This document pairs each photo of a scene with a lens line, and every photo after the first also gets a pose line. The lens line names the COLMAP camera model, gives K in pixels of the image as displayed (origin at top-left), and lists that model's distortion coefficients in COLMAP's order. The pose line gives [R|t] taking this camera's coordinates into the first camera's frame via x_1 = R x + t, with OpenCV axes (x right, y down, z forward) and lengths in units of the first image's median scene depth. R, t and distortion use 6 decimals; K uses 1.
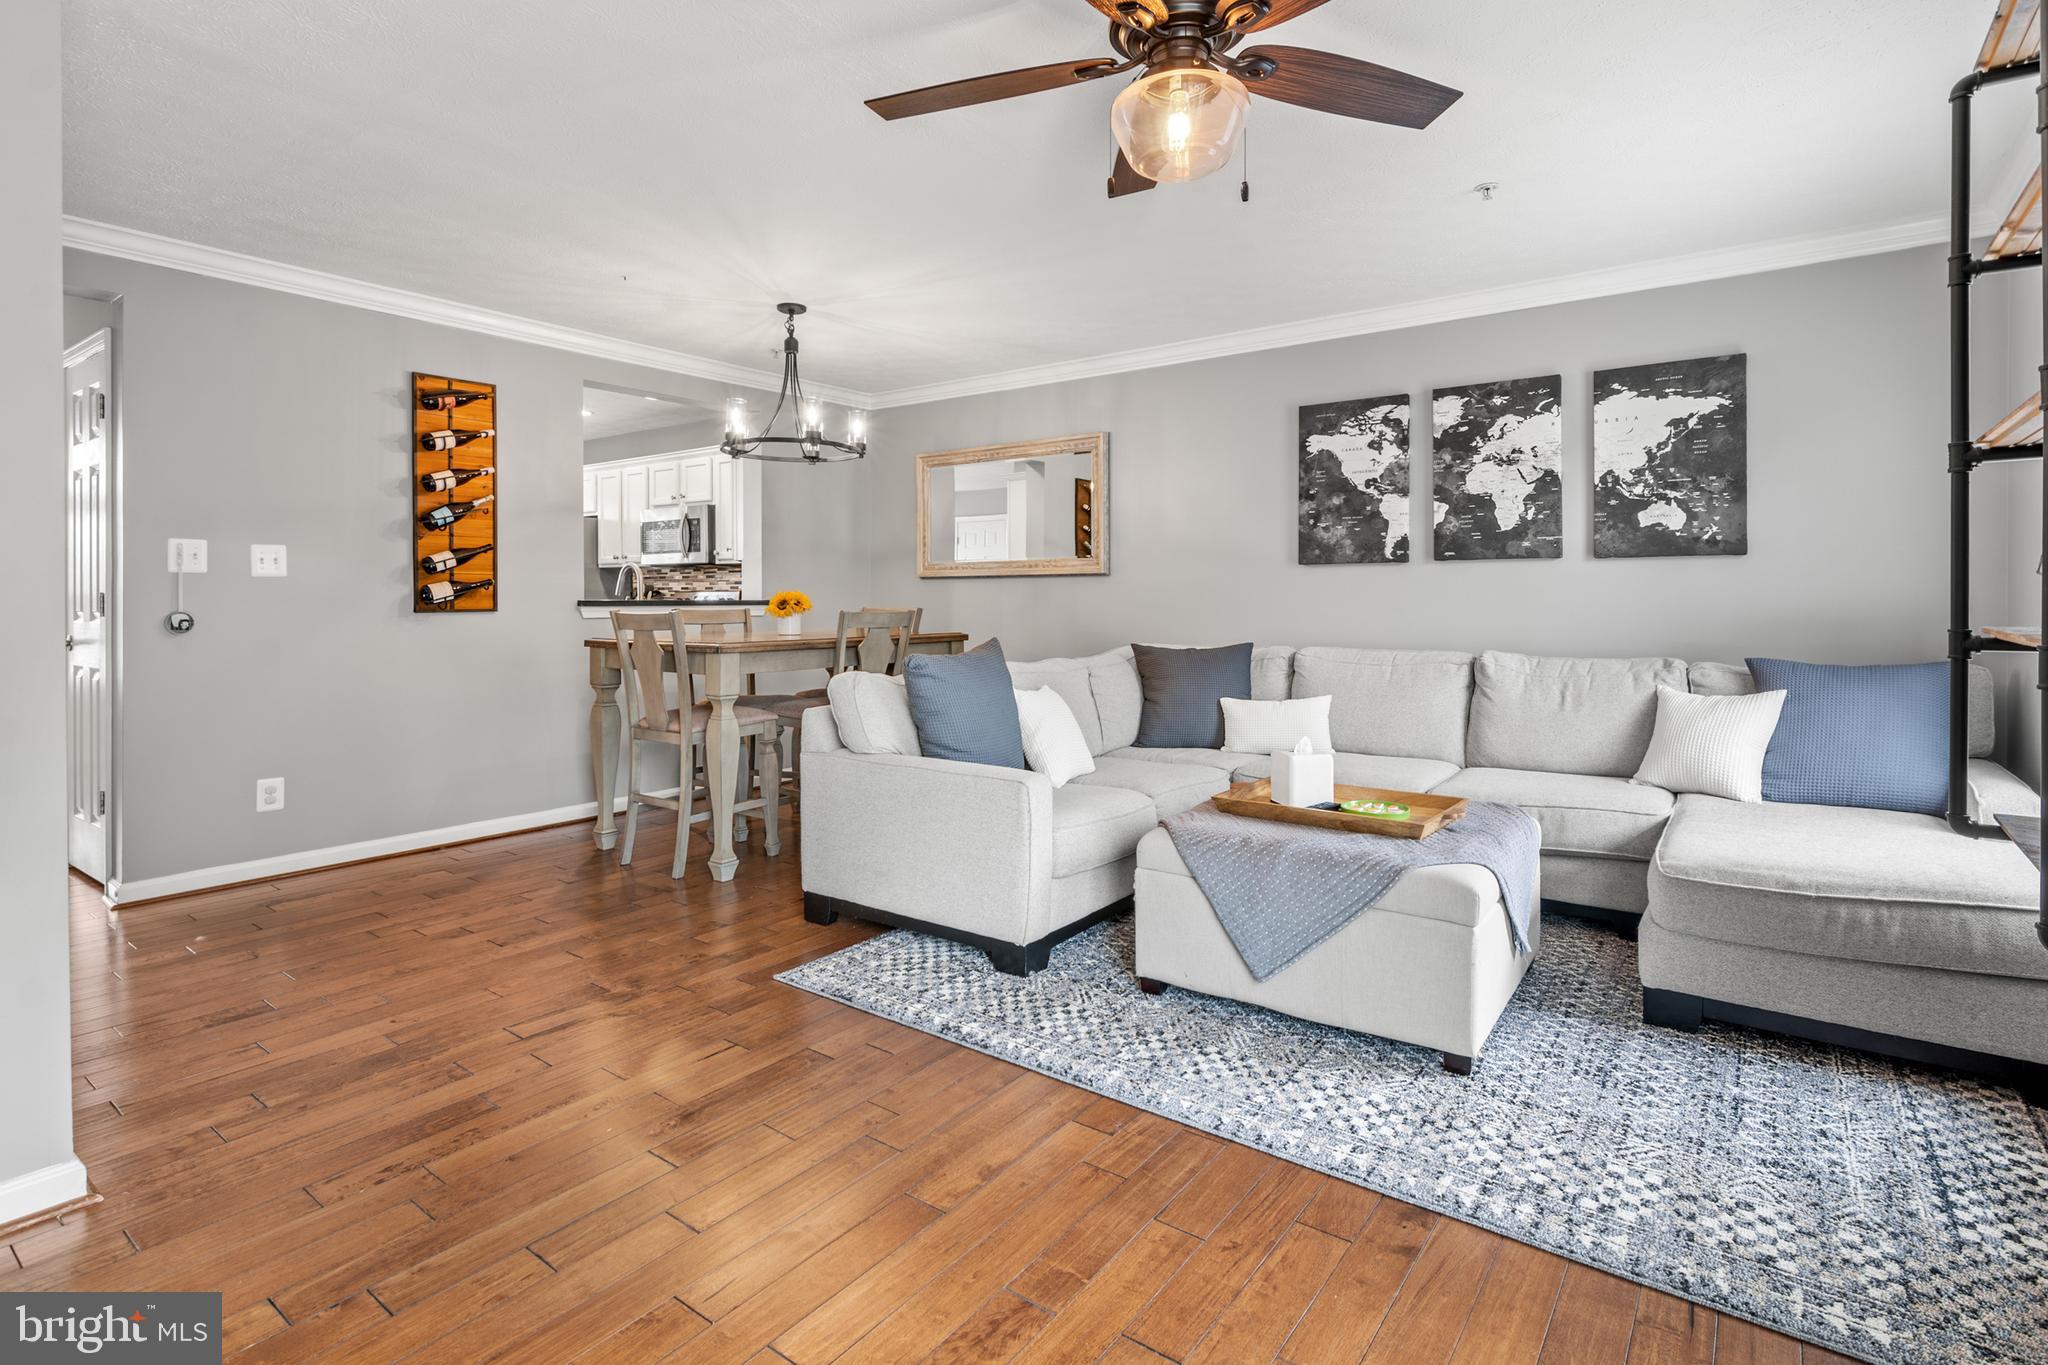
lens RADIAL K [[992.7, 0, 1023.0], [0, 992.7, 606.0], [0, 0, 1]] dist [0.000417, -0.002083]
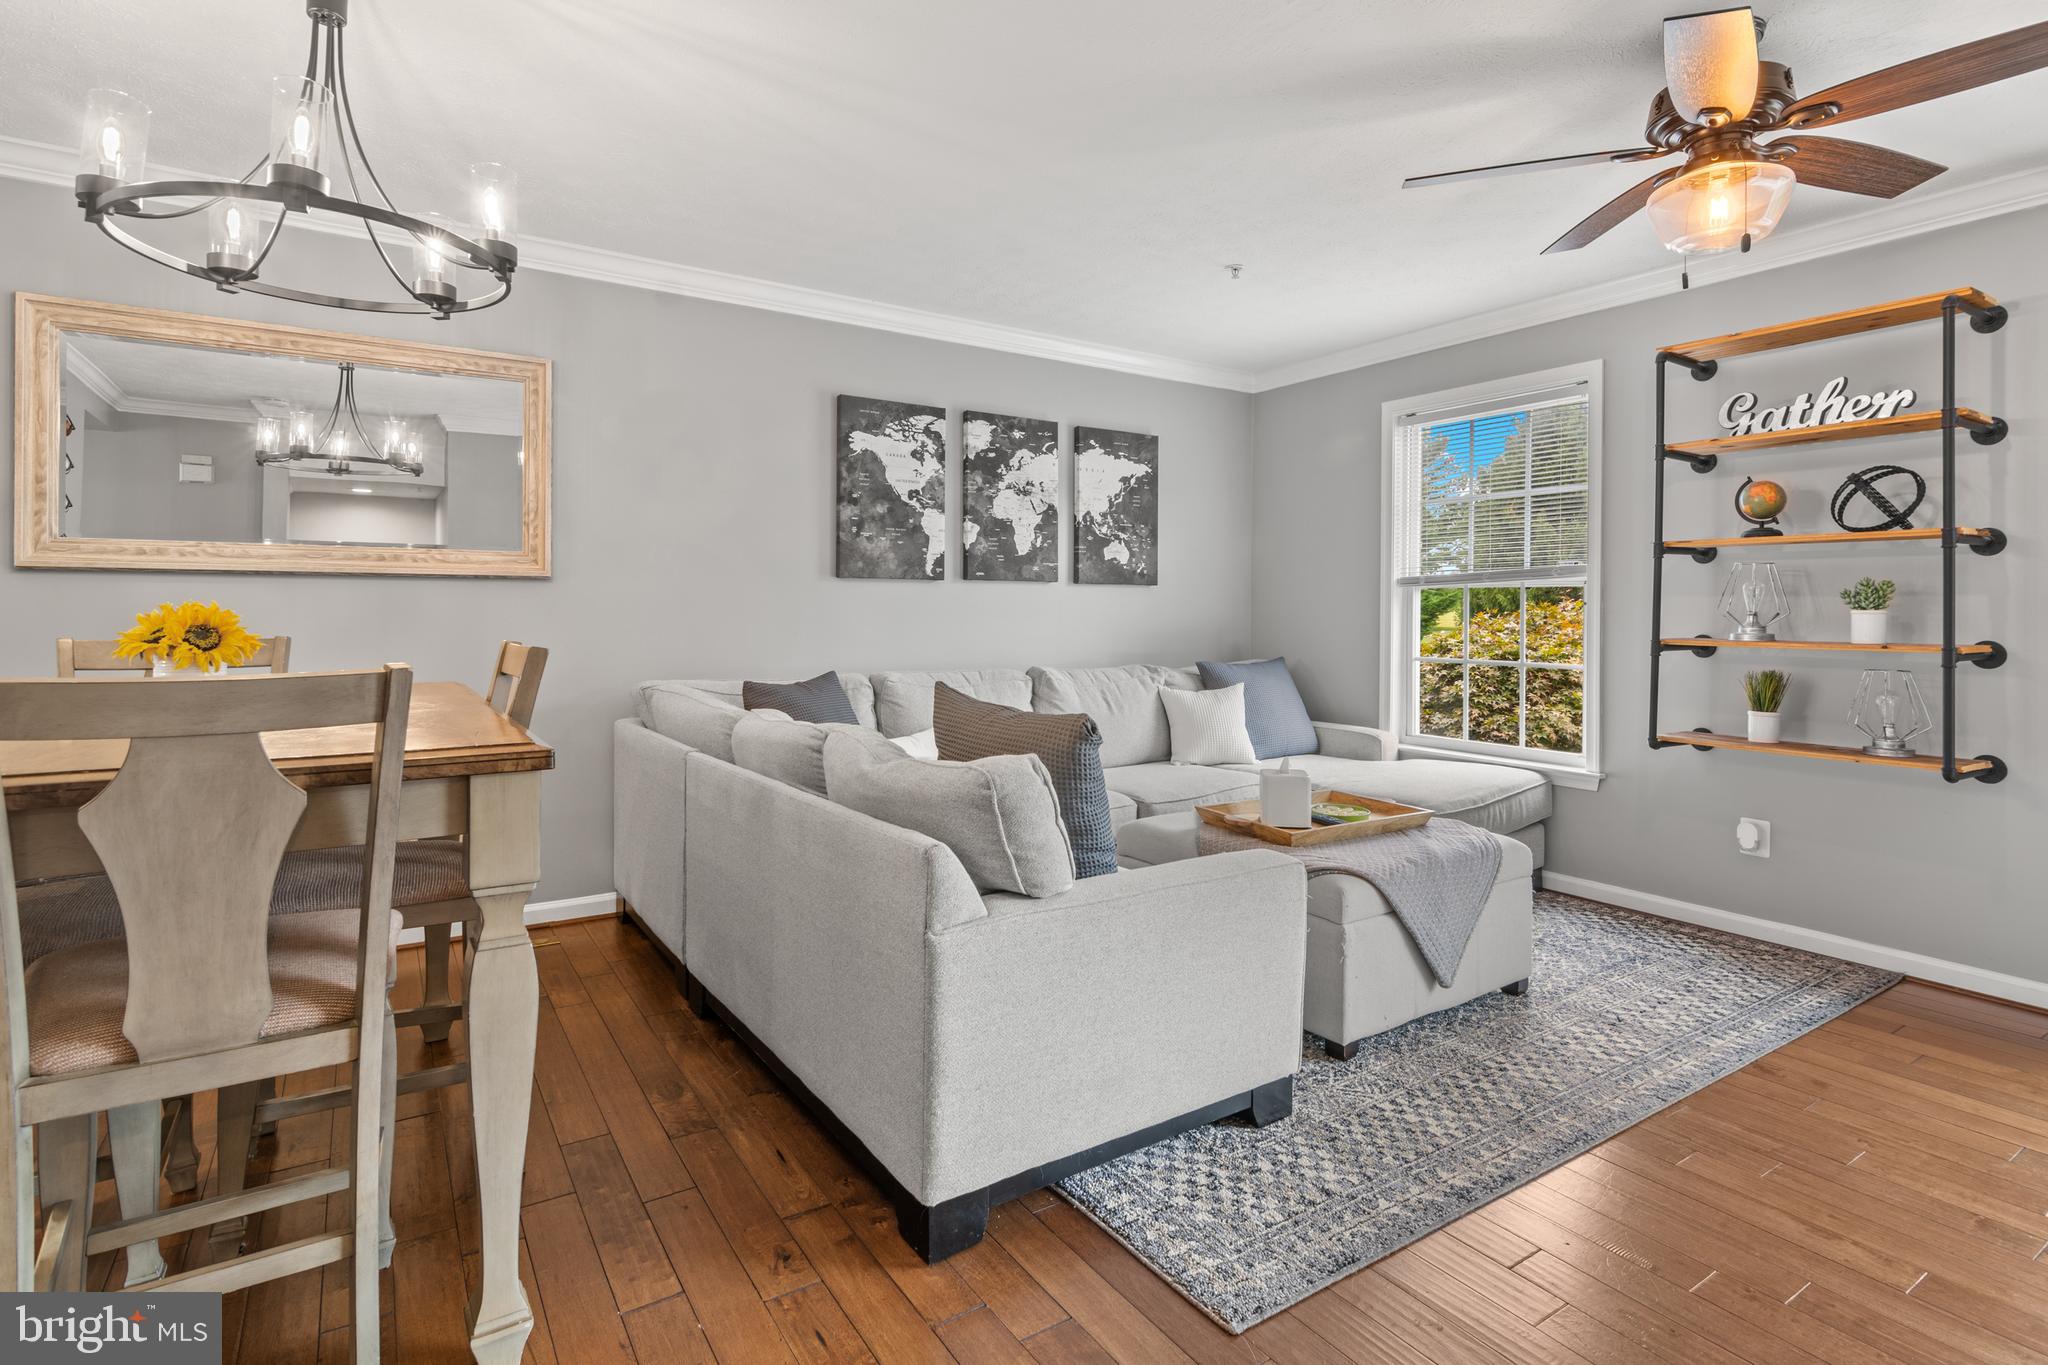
lens RADIAL K [[1010.3, 0, 1009.6], [0, 1010.3, 605.1], [0, 0, 1]] dist [0.006944, -0.005272]
pose [[0.347938, 0.008454, 0.937479, -0.595056], [0.000208, 0.999959, -0.009094, -0.012152], [-0.937518, 0.003359, 0.347922, 0.674492]]
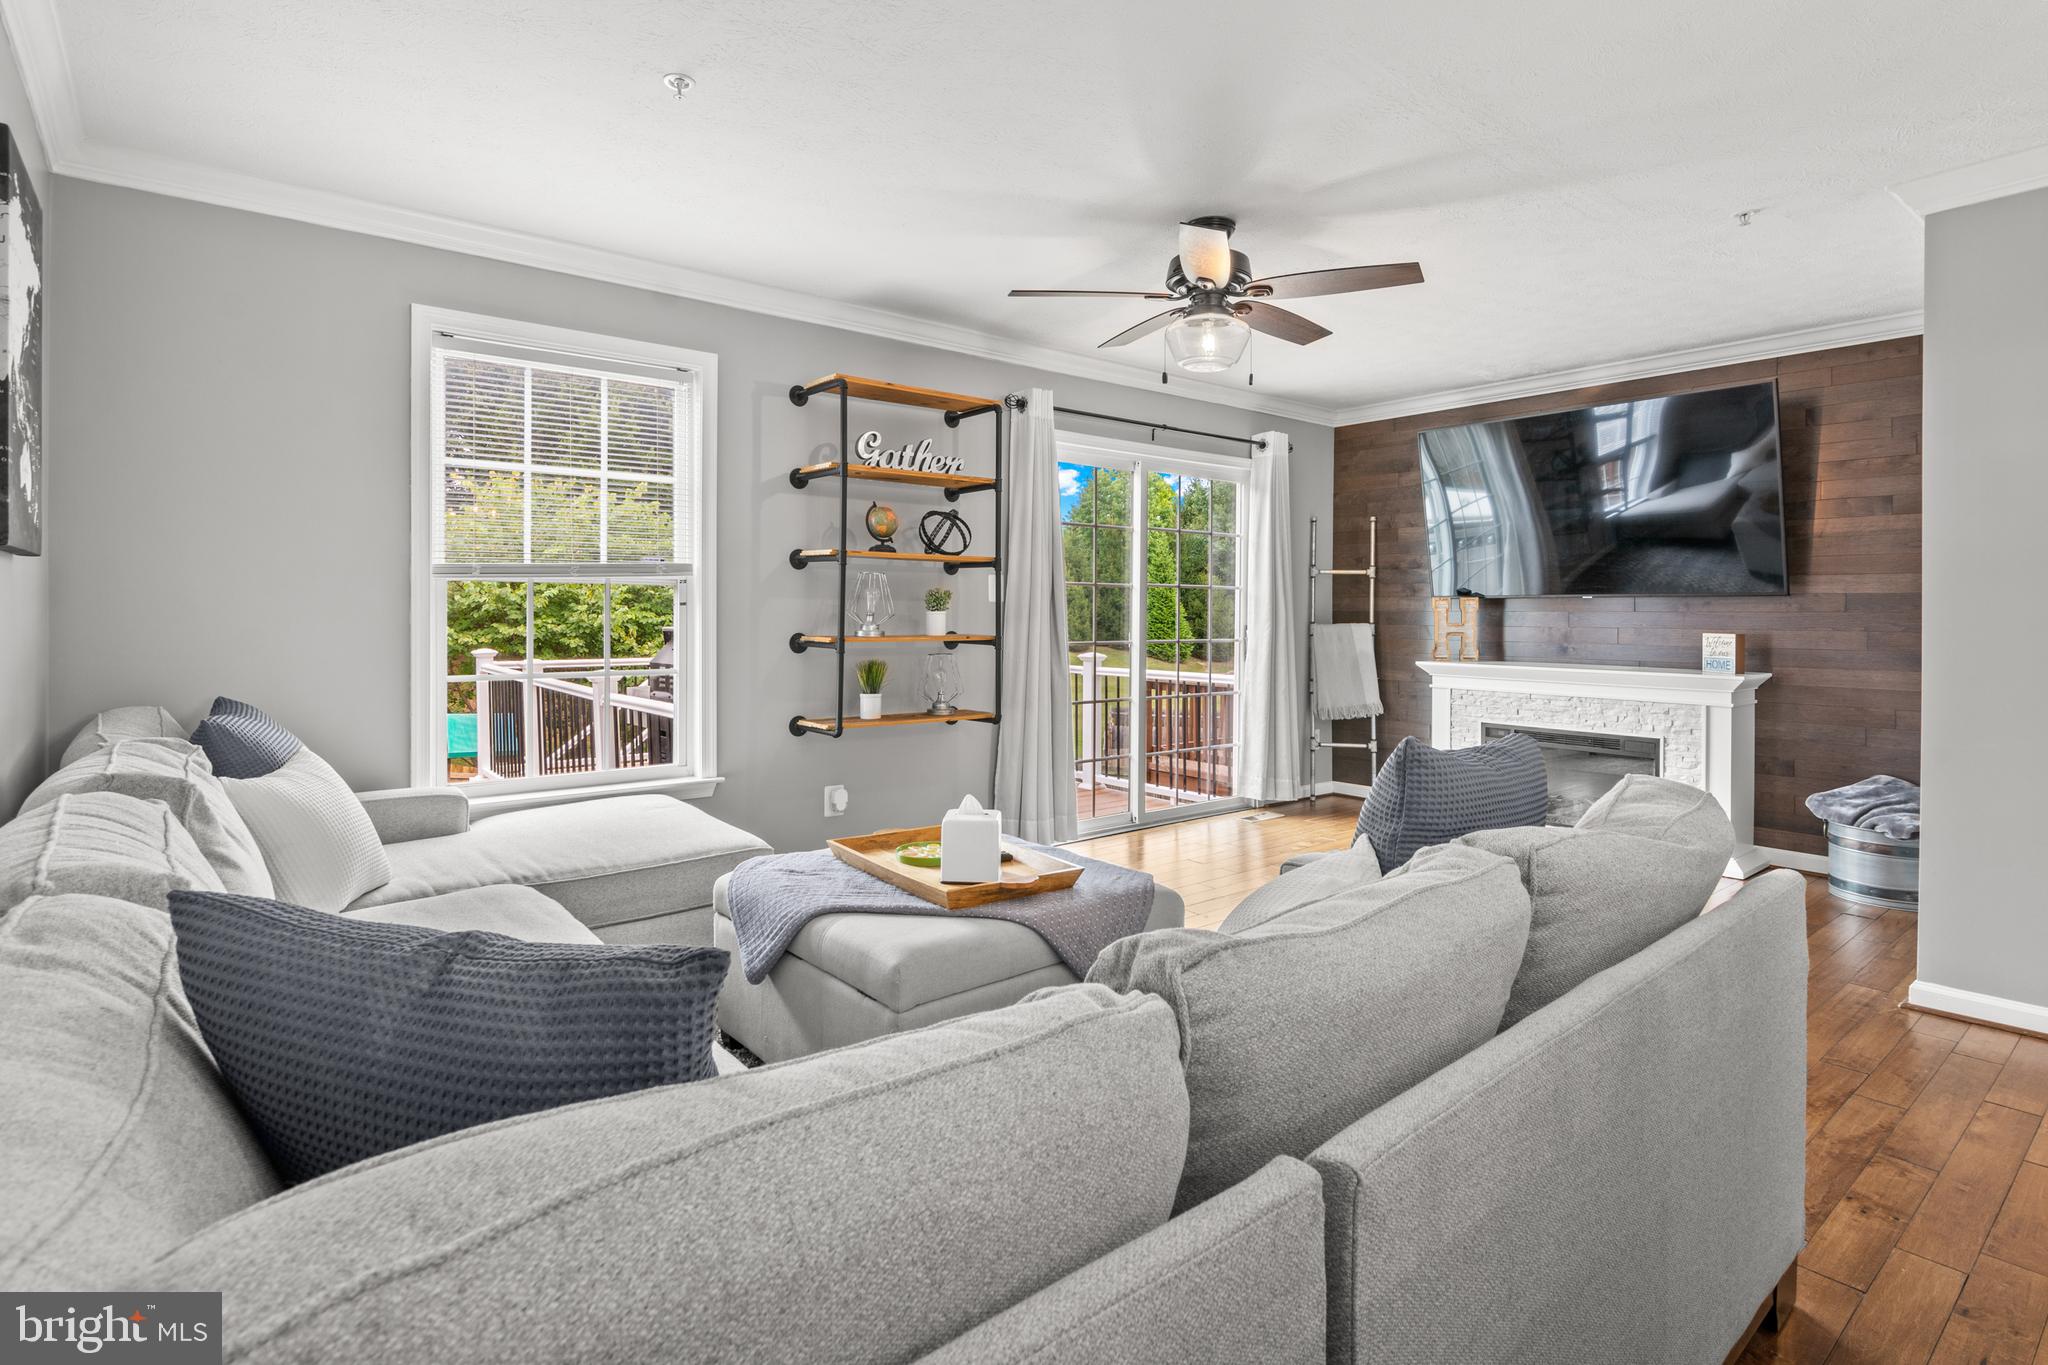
lens RADIAL K [[1020.2, 0, 1020.4], [0, 1020.2, 617.6], [0, 0, 1]] dist [0.009183, -0.001751]
pose [[-0.970238, -0.004057, 0.242117, 0.021655], [-0.000536, 0.999893, 0.014608, -0.024415], [-0.242151, 0.014044, -0.970137, 1.367547]]
